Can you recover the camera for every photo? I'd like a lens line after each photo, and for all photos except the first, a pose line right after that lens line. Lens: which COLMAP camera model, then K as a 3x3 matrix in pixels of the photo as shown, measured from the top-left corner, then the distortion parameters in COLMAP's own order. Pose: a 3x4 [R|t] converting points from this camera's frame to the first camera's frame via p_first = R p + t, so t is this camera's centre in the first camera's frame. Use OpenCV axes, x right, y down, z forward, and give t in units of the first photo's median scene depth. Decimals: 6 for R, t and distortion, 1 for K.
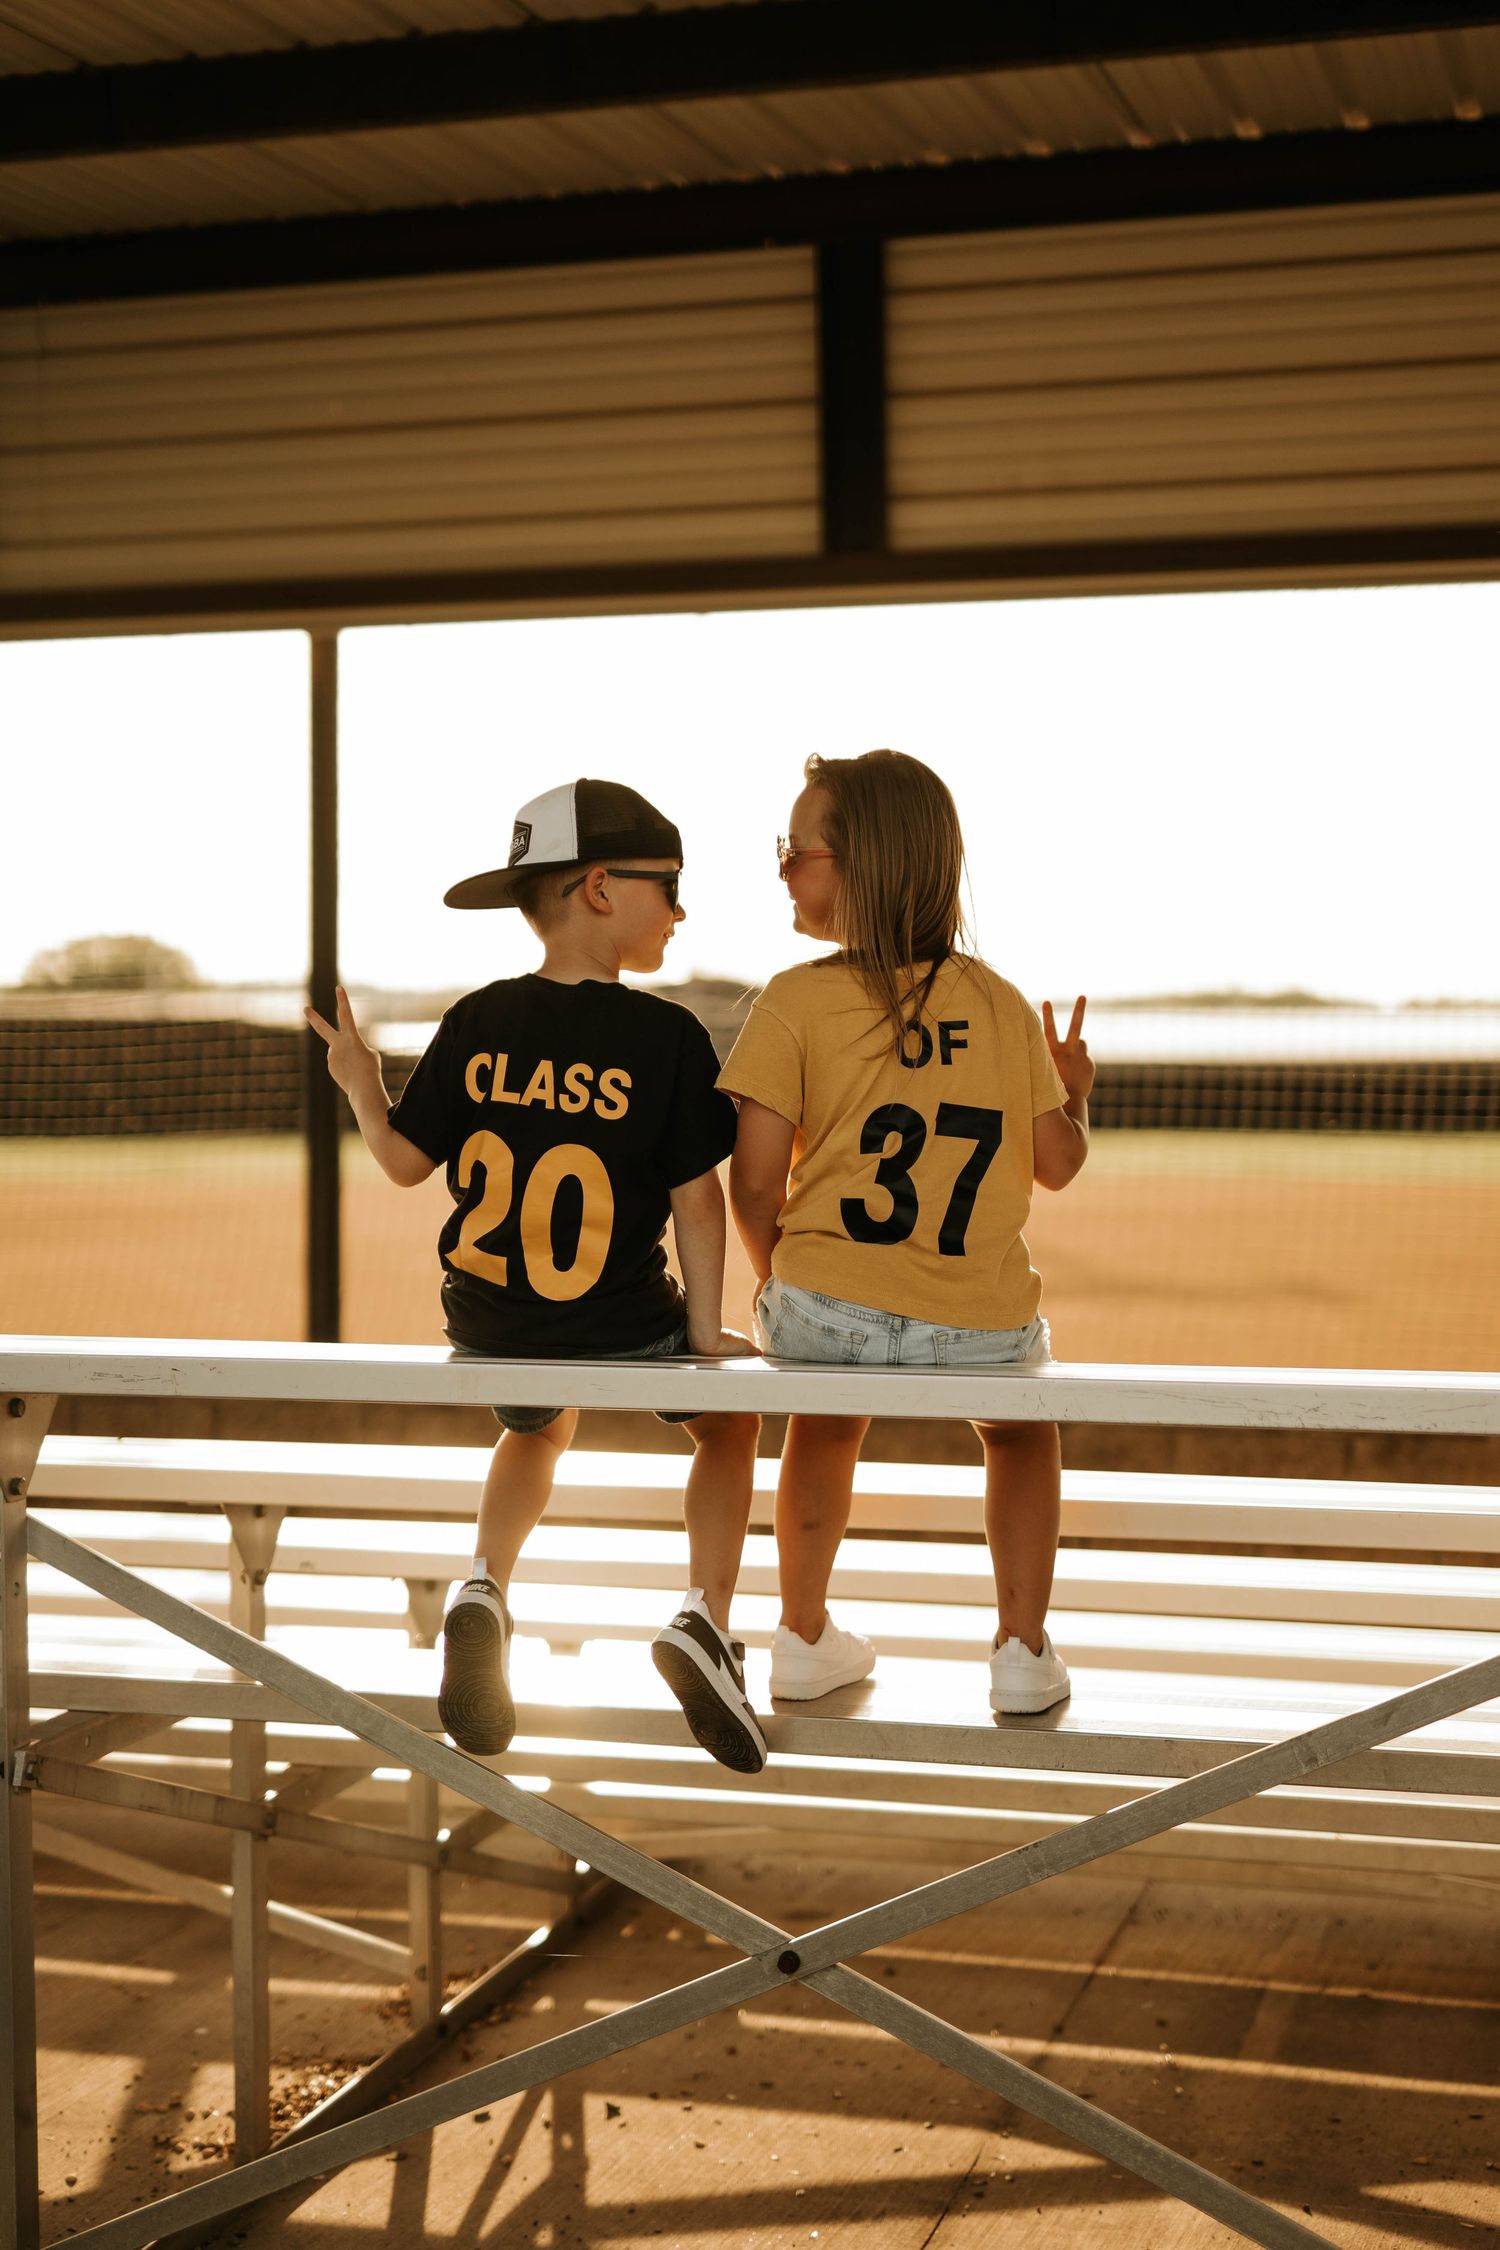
lens RADIAL K [[3194.1, 0, 750.0], [0, 3194.1, 1125.0], [0, 0, 1]] dist [0.146024, -0.090648]
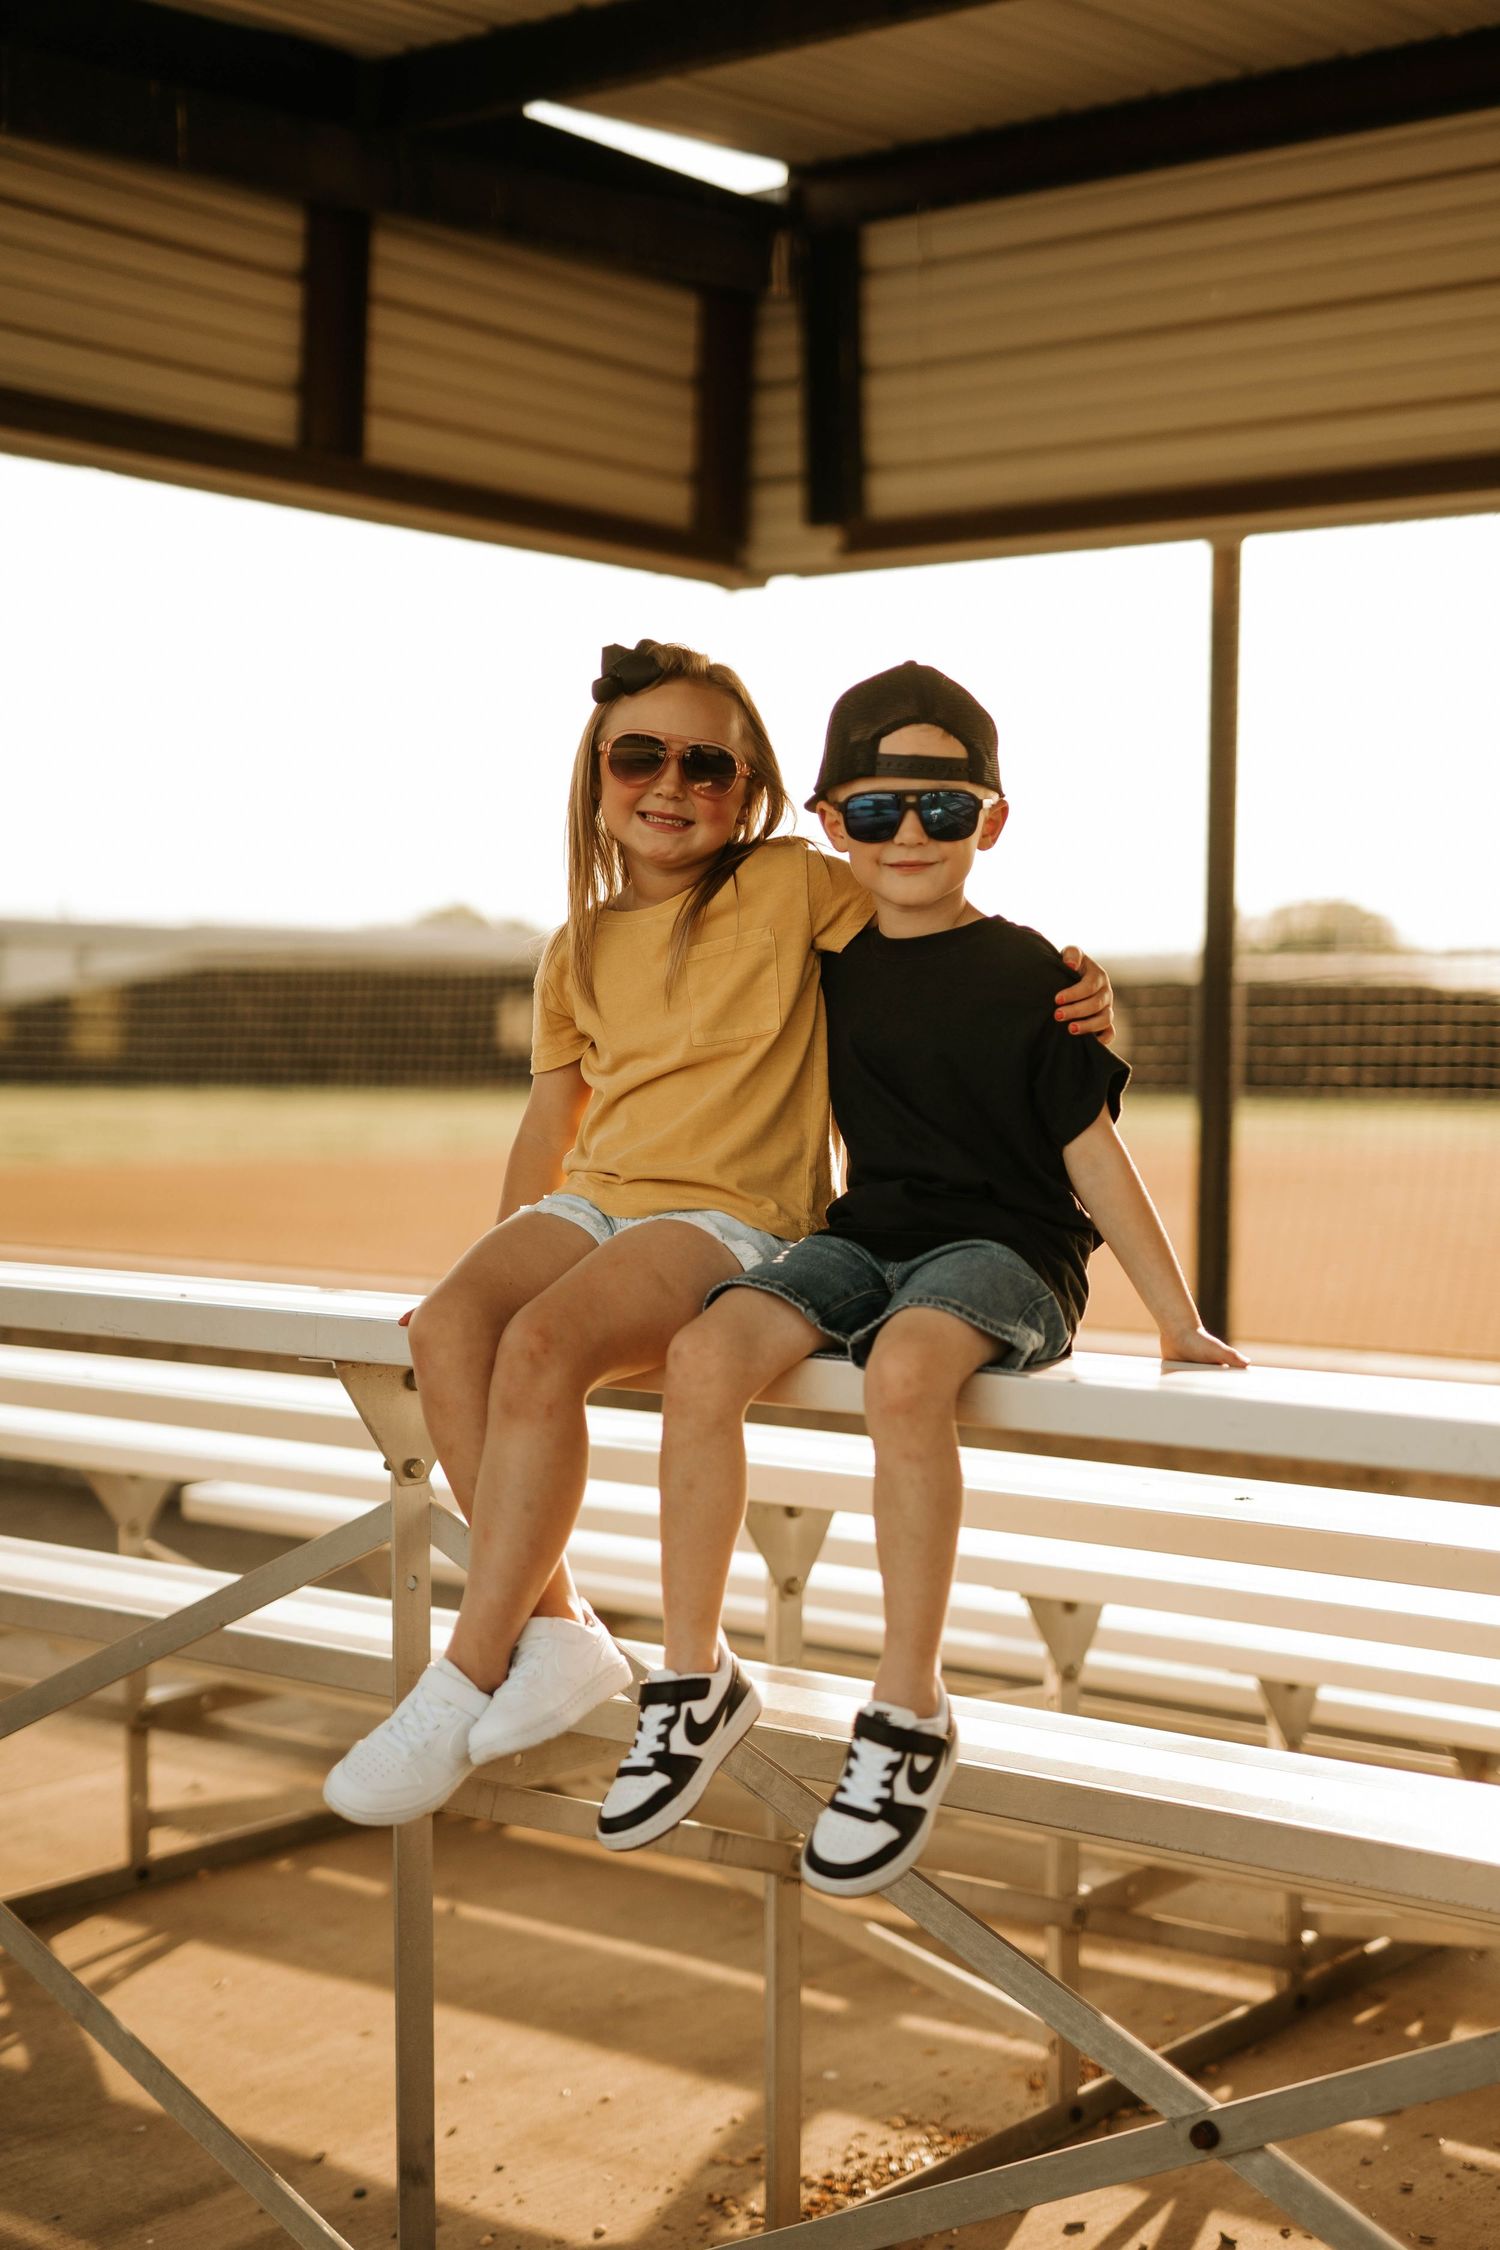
lens RADIAL K [[3172.3, 0, 742.4], [0, 3172.3, 1168.7], [0, 0, 1]] dist [0.089711, -0.047039]
pose [[0.925798, 0.017838, -0.377598, 0.139644], [-0.008811, 0.999633, 0.025620, 0.004525], [0.377916, -0.020392, 0.925615, 0.172078]]
